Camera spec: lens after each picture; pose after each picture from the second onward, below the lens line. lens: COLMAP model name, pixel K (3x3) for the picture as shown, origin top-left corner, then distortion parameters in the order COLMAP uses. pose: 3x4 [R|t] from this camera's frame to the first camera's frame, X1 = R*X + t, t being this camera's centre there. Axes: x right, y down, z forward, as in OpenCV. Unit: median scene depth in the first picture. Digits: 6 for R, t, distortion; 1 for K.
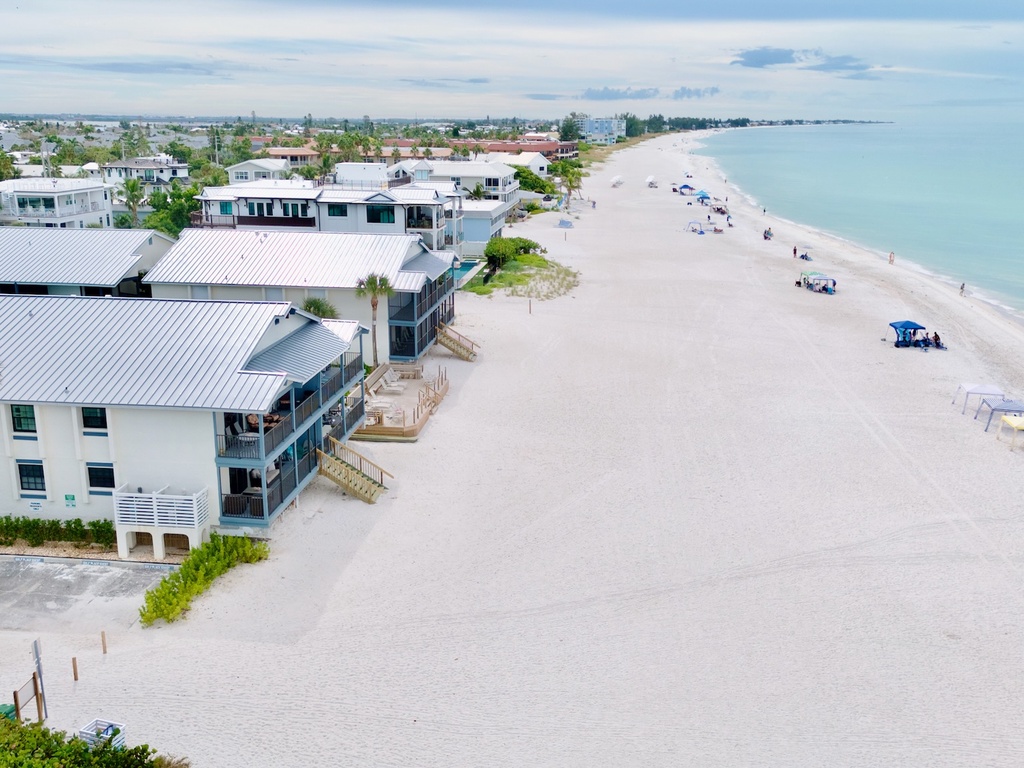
lens RADIAL K [[1044.6, 0, 512.0], [0, 1044.6, 384.0], [0, 0, 1]] dist [0.089453, -0.150350]
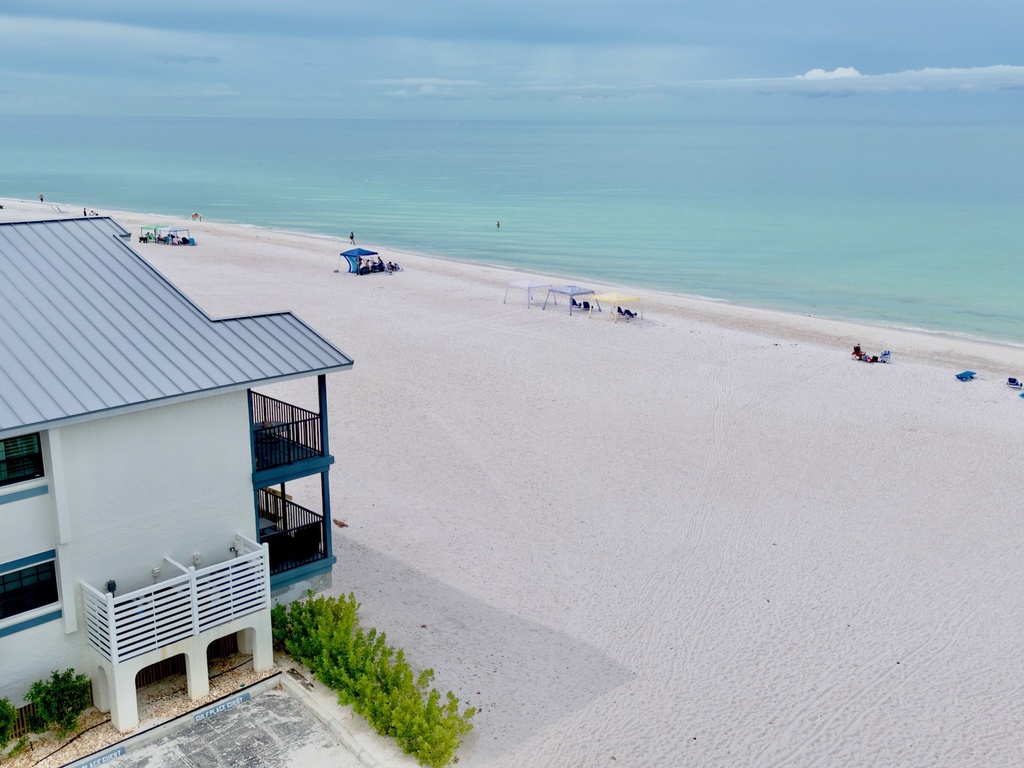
lens RADIAL K [[1044.6, 0, 512.0], [0, 1044.6, 384.0], [0, 0, 1]] dist [0.089453, -0.150350]
pose [[0.601488, -0.198829, 0.773743, -0.604890], [0.199946, 0.975175, 0.095158, -0.000301], [-0.773455, 0.097470, 0.626312, 0.543889]]
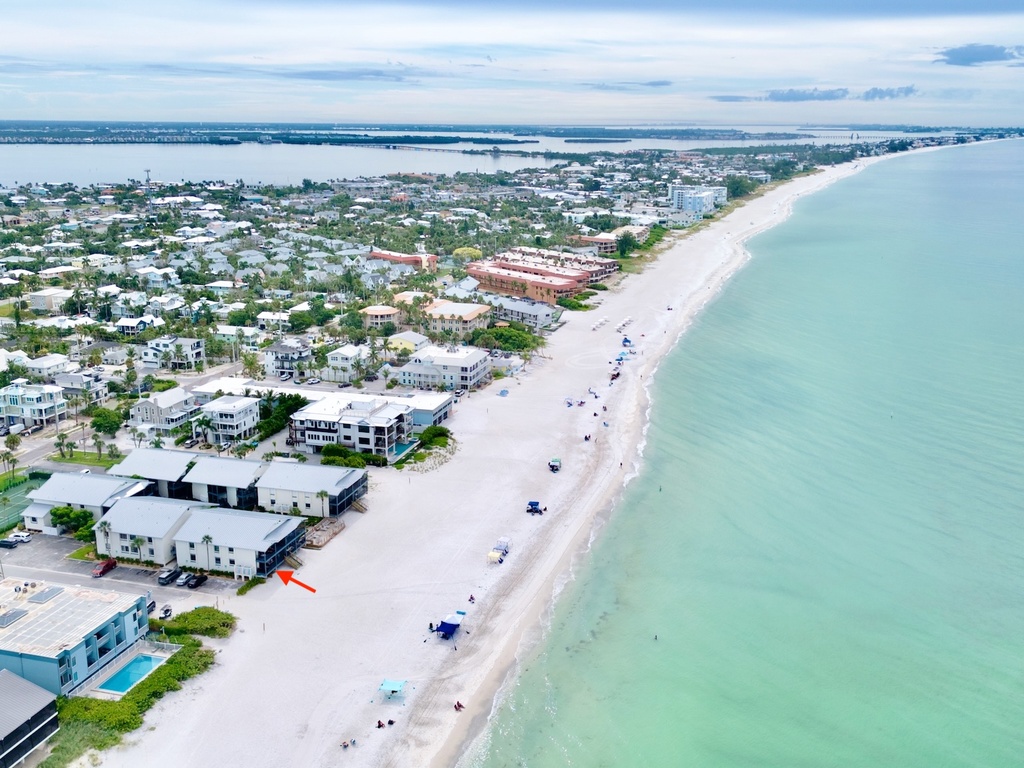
lens RADIAL K [[1044.6, 0, 512.0], [0, 1044.6, 384.0], [0, 0, 1]] dist [0.089453, -0.150350]
pose [[0.985962, 0.043307, -0.161256, 1.507202], [-0.043110, 0.999059, 0.004719, -0.756662], [0.161309, 0.002299, 0.986901, -3.303748]]
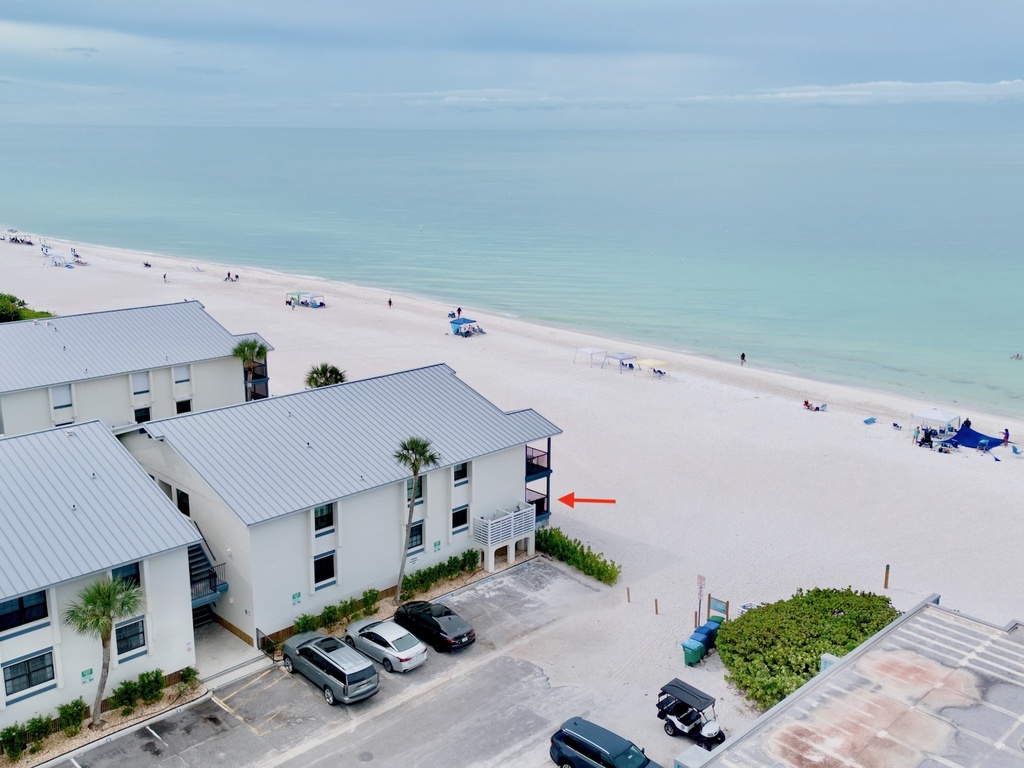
lens RADIAL K [[1044.6, 0, 512.0], [0, 1044.6, 384.0], [0, 0, 1]] dist [0.089453, -0.150350]
pose [[0.609093, -0.190395, 0.769906, -1.286898], [0.197193, 0.976628, 0.085512, -0.162692], [-0.768193, 0.099736, 0.632402, 0.149830]]
